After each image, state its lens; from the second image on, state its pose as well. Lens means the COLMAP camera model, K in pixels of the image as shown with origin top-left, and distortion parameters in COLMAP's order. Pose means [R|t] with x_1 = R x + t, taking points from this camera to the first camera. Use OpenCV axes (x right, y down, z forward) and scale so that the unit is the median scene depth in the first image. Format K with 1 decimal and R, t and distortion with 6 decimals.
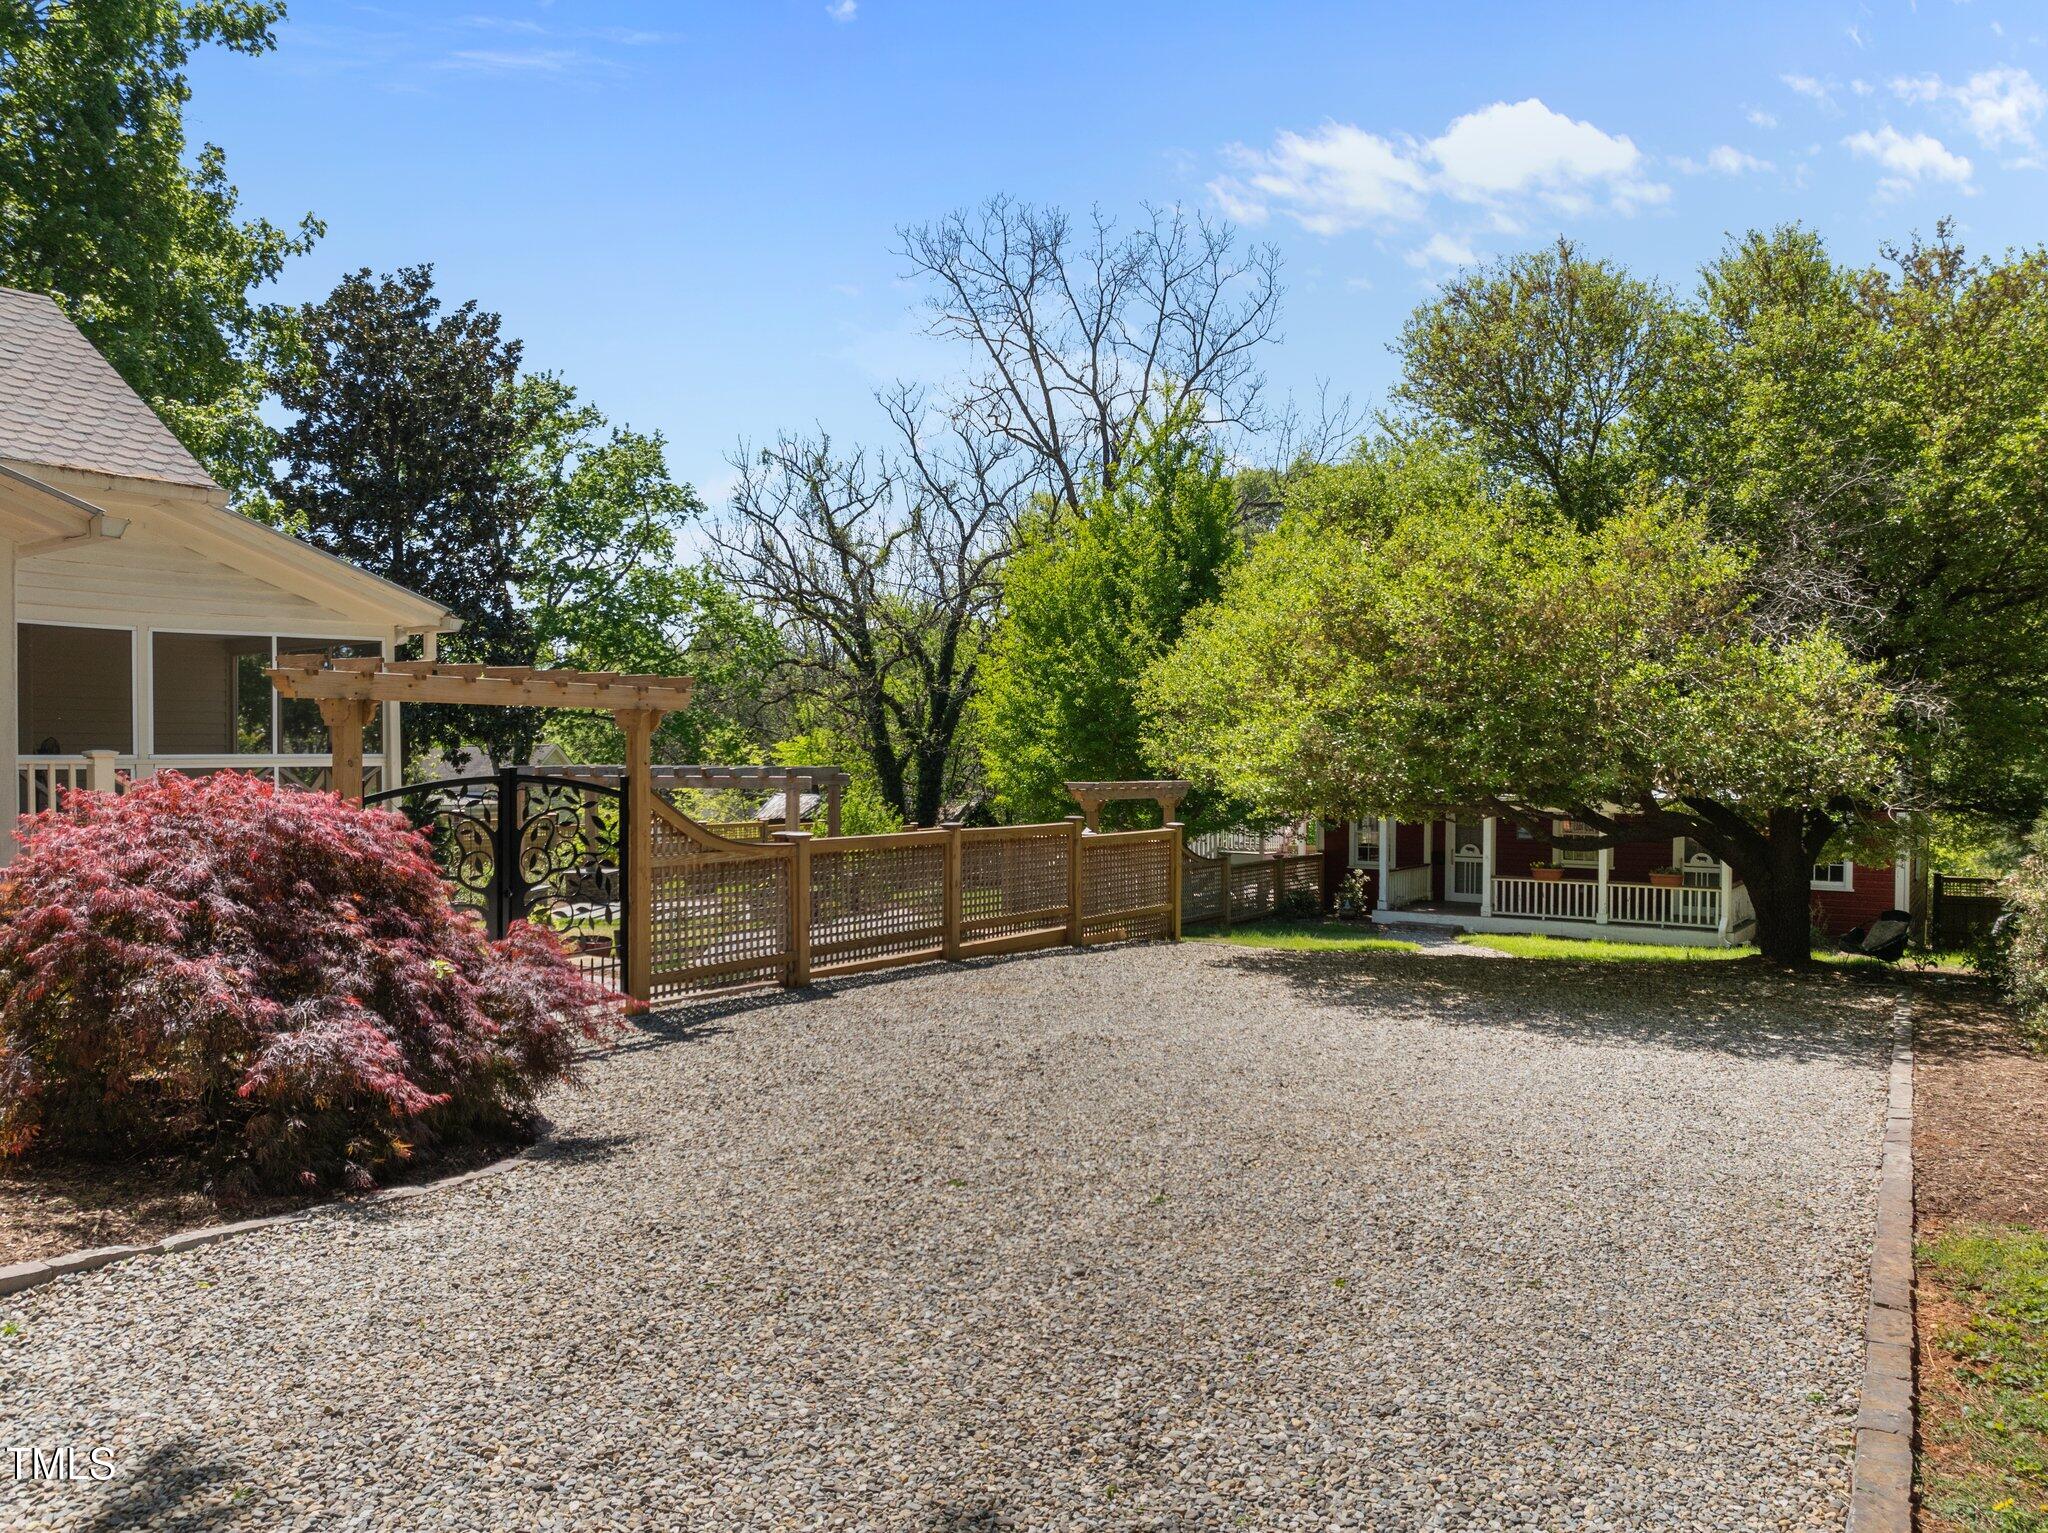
lens RADIAL K [[1436.3, 0, 1024.0], [0, 1436.3, 766.5], [0, 0, 1]] dist [0.005843, 0.001554]
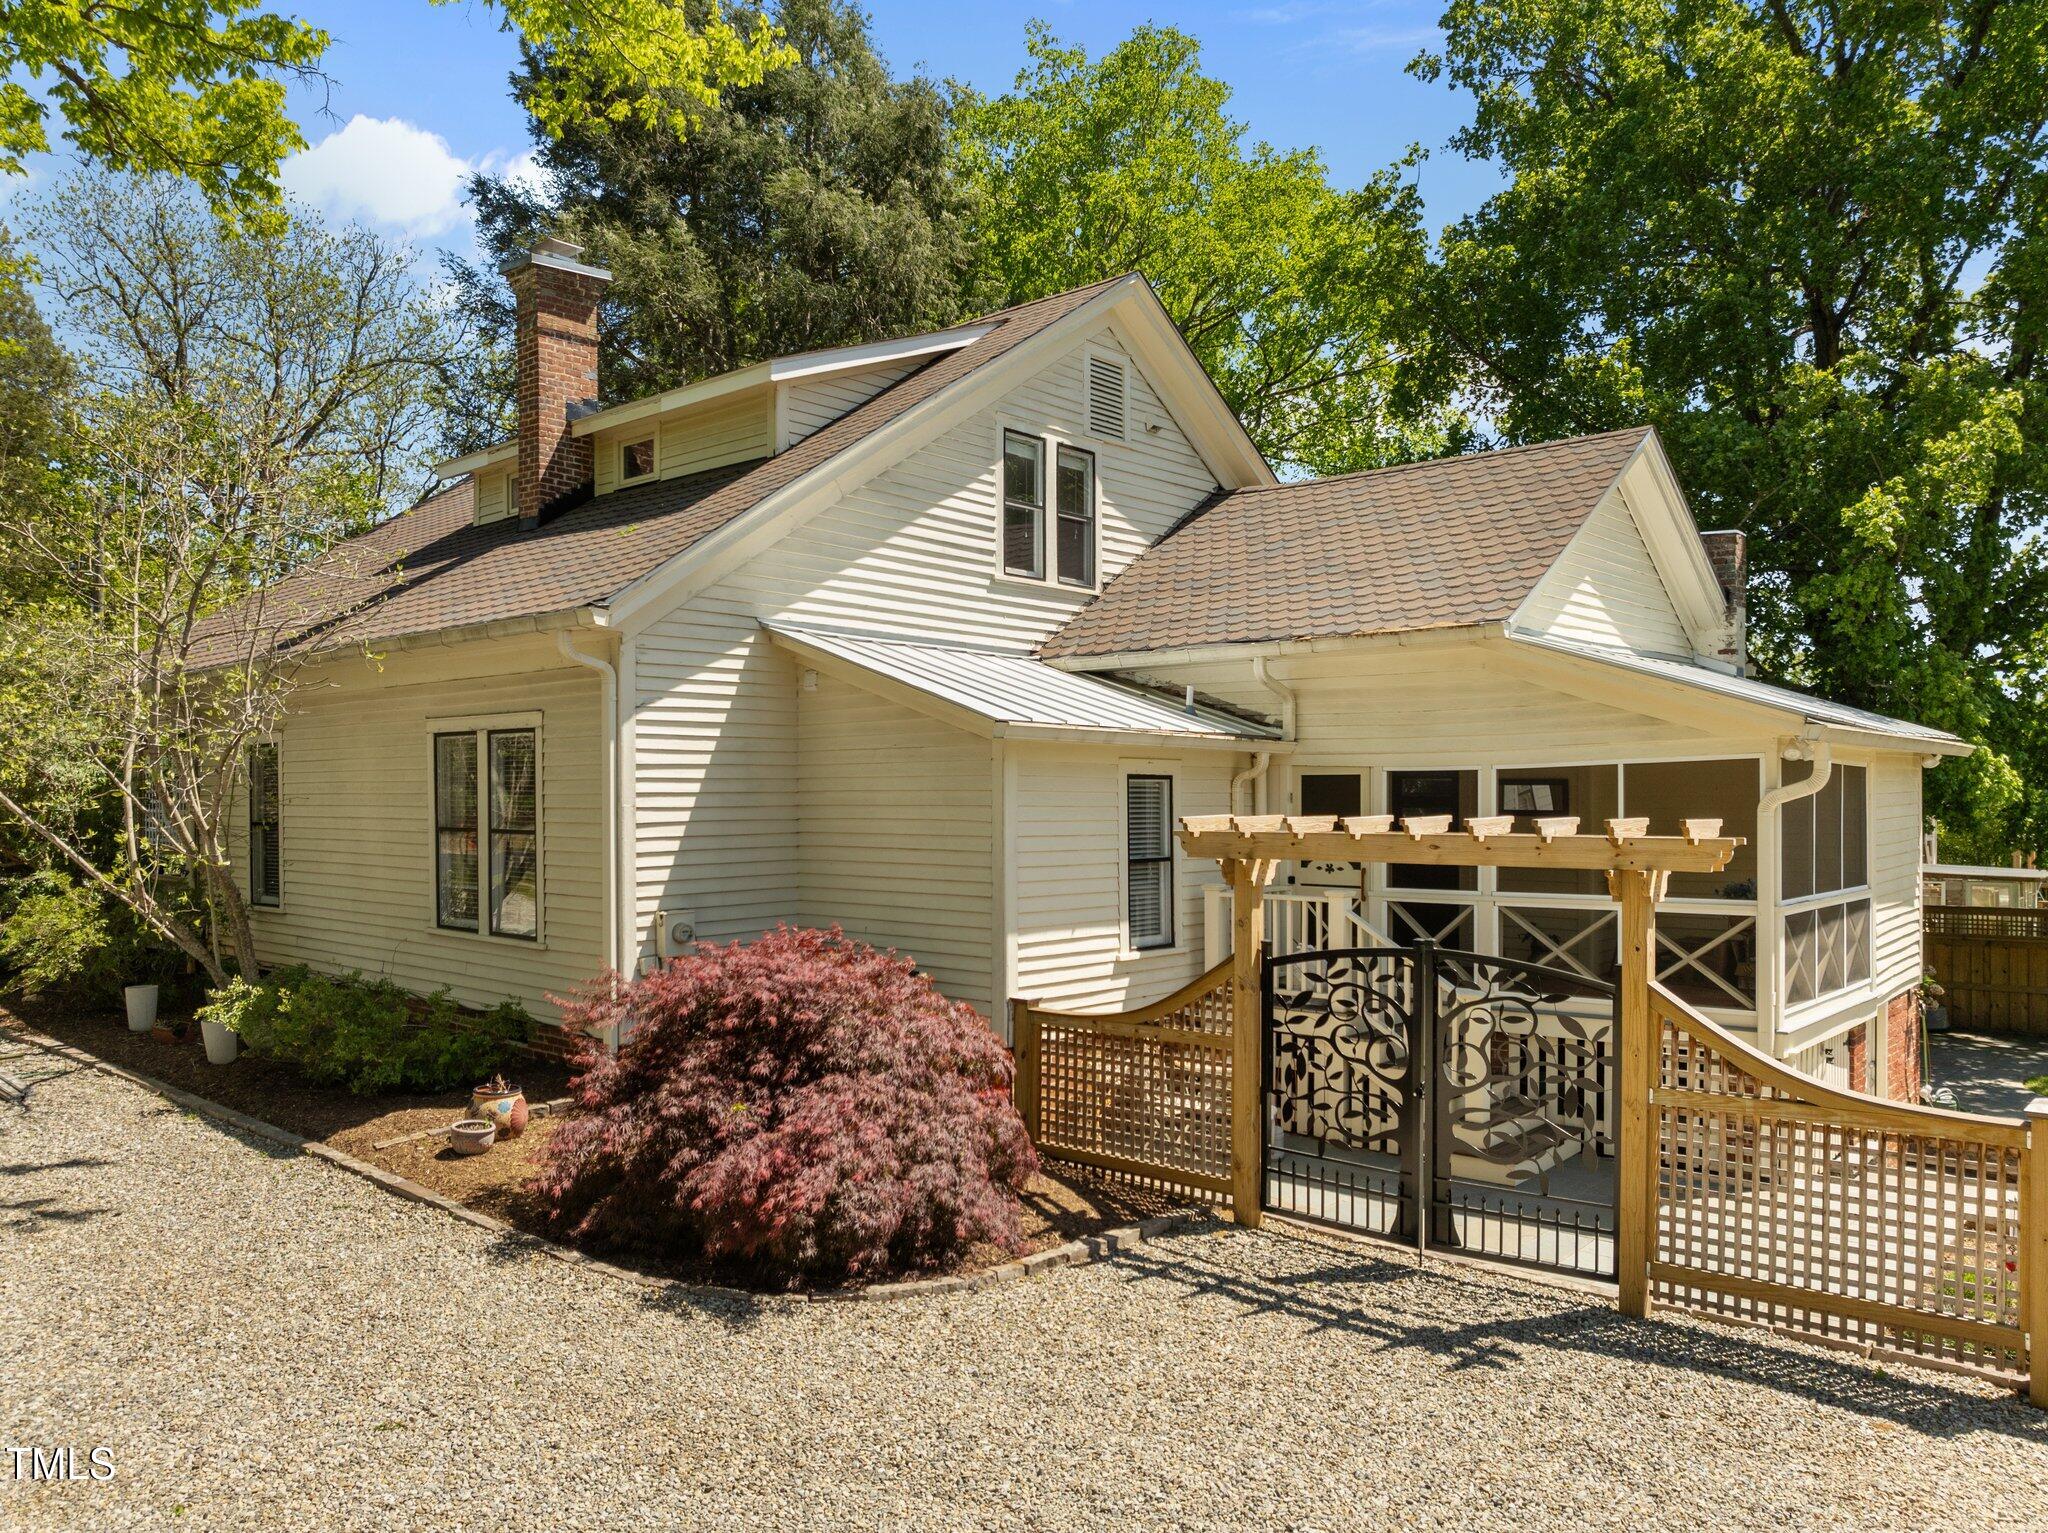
lens RADIAL K [[1453.0, 0, 1024.0], [0, 1453.0, 766.5], [0, 0, 1]] dist [-0.051660, -0.000441]
pose [[-0.111016, -0.028168, -0.993419, 0.337629], [-0.002945, 0.999603, -0.028014, -0.051346], [0.993814, -0.000184, -0.111055, 0.597519]]
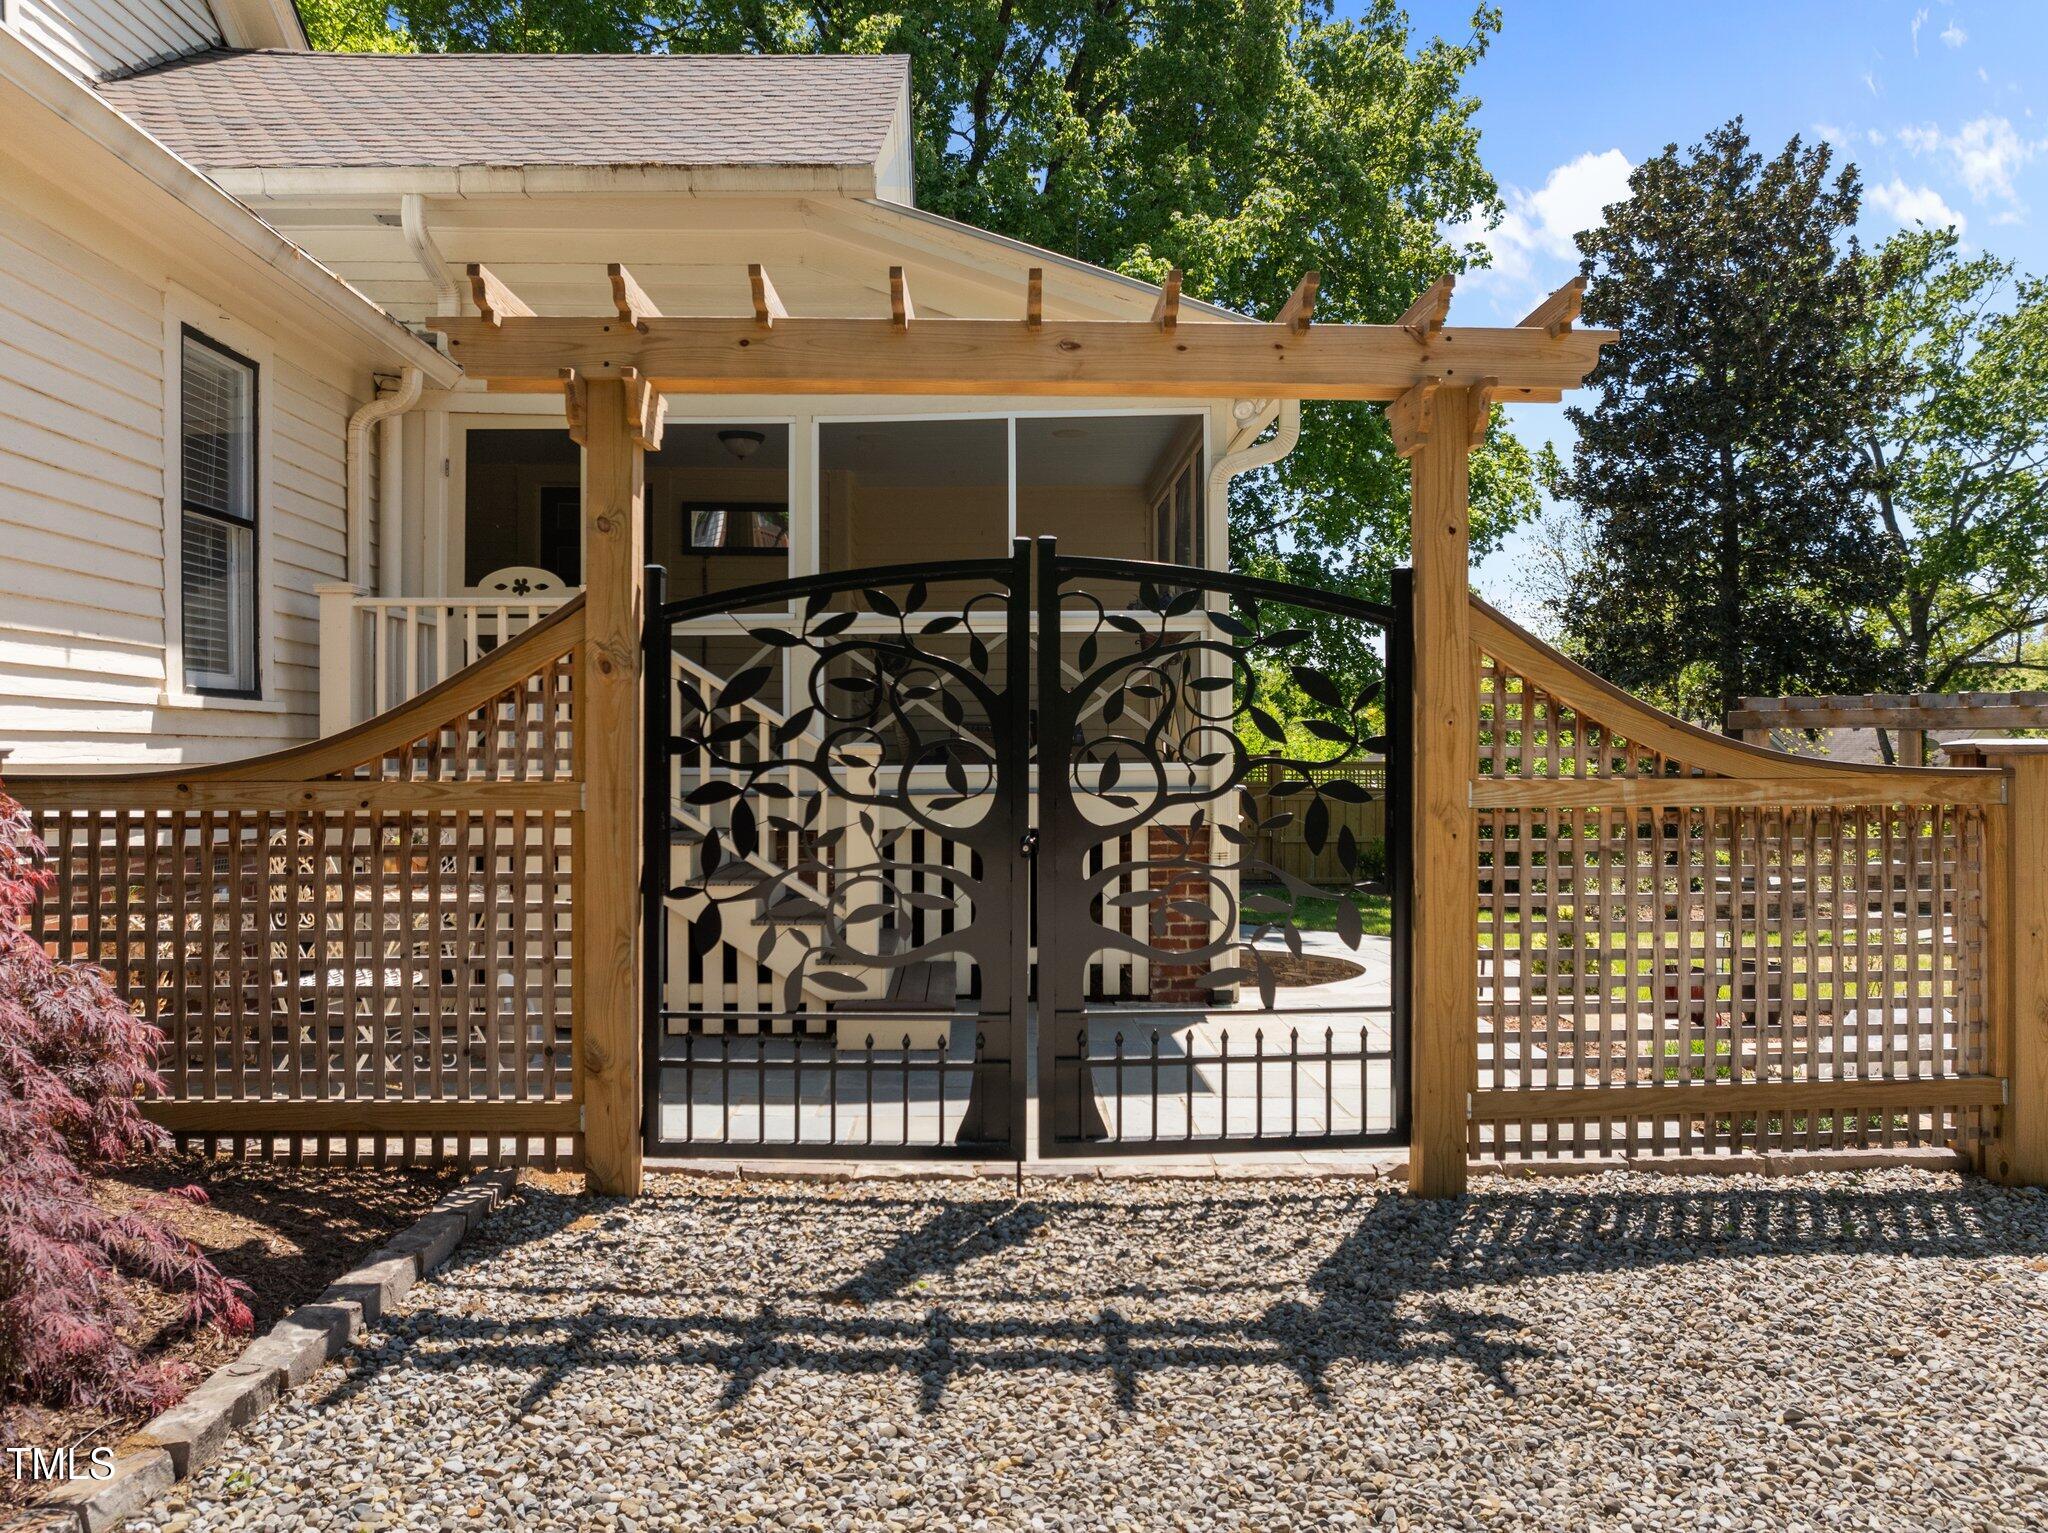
lens RADIAL K [[1463.3, 0, 1024.0], [0, 1463.3, 766.5], [0, 0, 1]] dist [-0.035709, -0.012397]
pose [[0.600569, 0.003560, -0.799565, -0.020690], [0.004333, 0.999961, 0.007707, 0.042829], [0.799561, -0.008093, 0.600530, 0.517862]]
